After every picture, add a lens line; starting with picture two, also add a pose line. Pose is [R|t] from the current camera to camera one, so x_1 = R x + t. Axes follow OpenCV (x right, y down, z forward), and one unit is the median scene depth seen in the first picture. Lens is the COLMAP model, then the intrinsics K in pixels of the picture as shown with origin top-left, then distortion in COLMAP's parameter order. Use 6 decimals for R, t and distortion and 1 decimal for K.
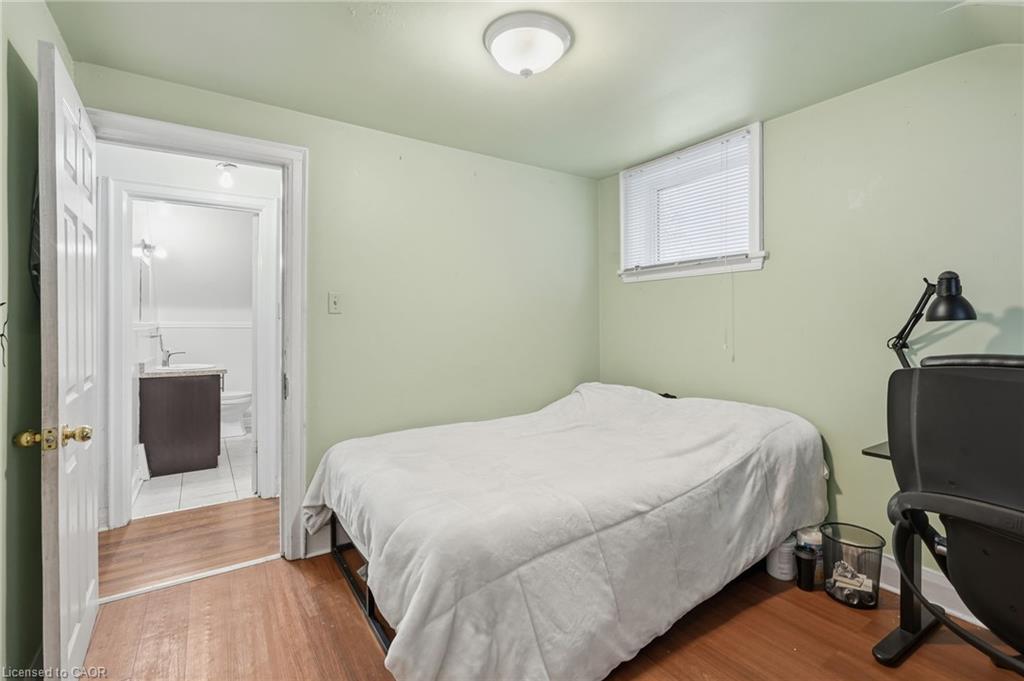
lens RADIAL K [[453.8, 0, 508.7], [0, 453.8, 334.1], [0, 0, 1]] dist [-0.002577, -0.000331]
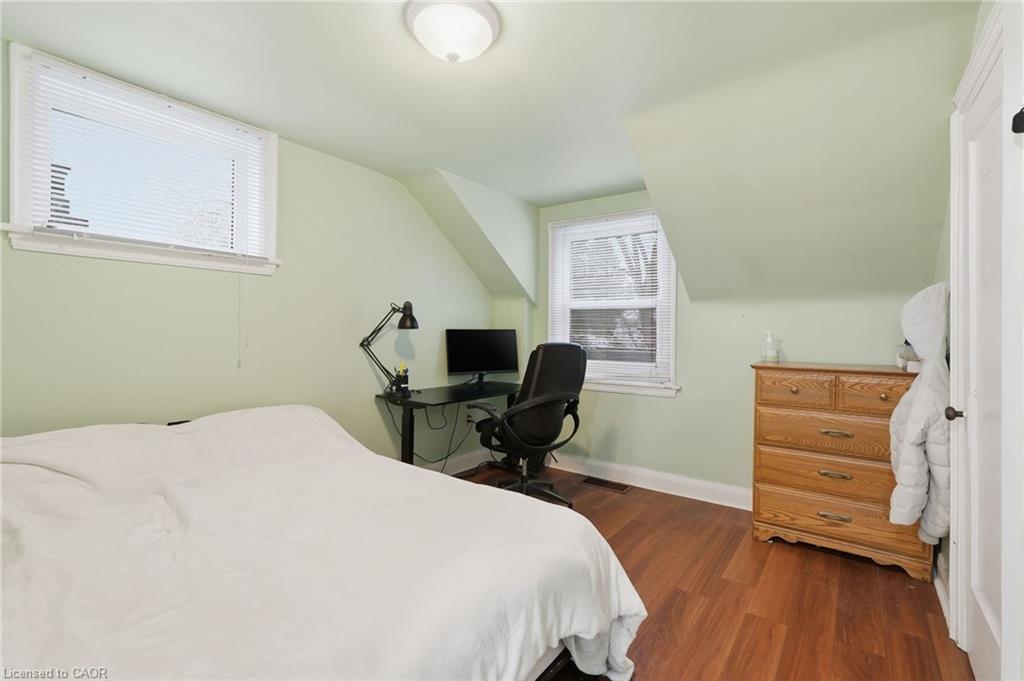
lens RADIAL K [[453.8, 0, 508.7], [0, 453.8, 334.1], [0, 0, 1]] dist [-0.002577, -0.000331]
pose [[-0.310053, -0.006211, 0.950699, -0.579333], [0.006421, 0.999942, 0.008627, -0.013729], [-0.950698, 0.008779, -0.309995, 0.780487]]
